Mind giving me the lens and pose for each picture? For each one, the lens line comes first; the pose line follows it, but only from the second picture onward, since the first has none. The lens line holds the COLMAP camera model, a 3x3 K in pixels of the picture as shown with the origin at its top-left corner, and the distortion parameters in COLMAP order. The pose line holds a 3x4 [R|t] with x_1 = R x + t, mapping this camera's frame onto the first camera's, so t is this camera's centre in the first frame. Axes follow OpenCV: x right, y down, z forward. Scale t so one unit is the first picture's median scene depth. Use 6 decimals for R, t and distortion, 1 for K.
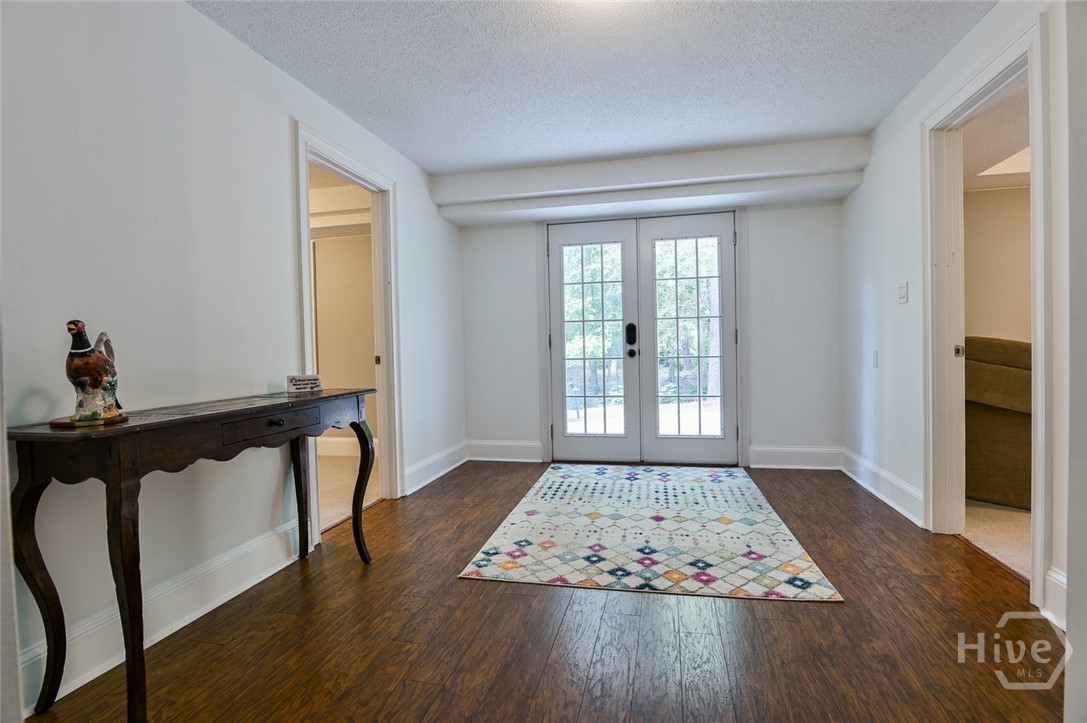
lens RADIAL K [[532.9, 0, 545.4], [0, 532.9, 360.7], [0, 0, 1]] dist [-0.027357, 0.005132]
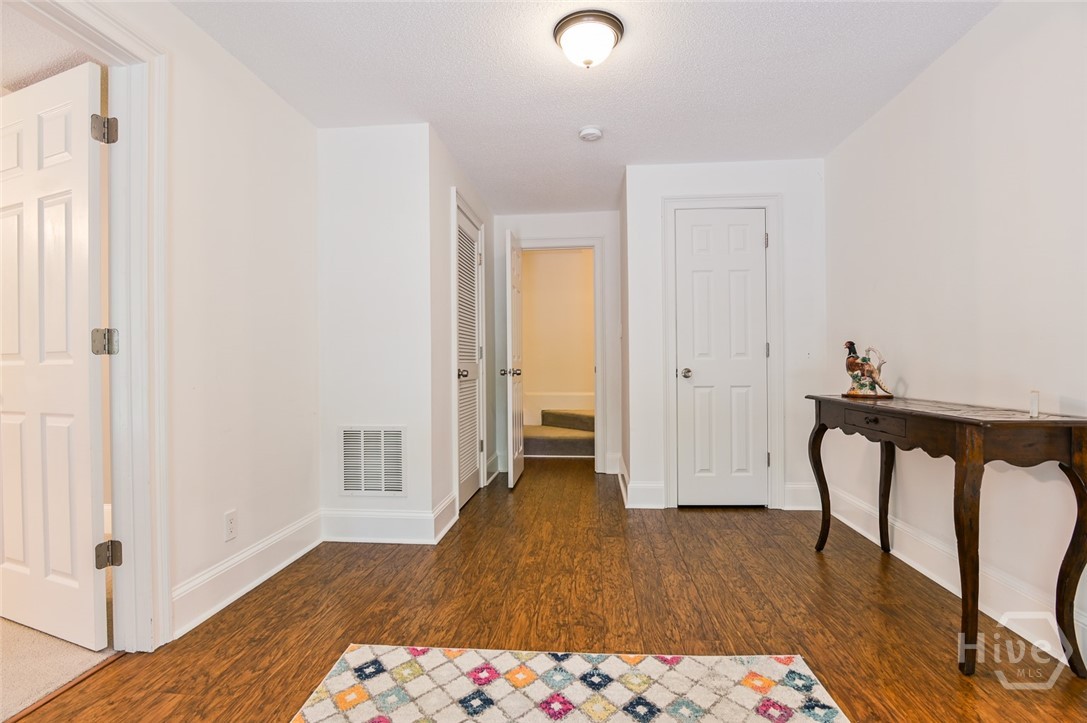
lens RADIAL K [[532.9, 0, 545.4], [0, 532.9, 360.7], [0, 0, 1]] dist [-0.027357, 0.005132]
pose [[-0.990564, 0.029302, -0.133884, 0.298516], [0.025913, 0.999300, 0.026984, -0.054049], [0.134580, 0.023260, -0.990630, 1.732642]]
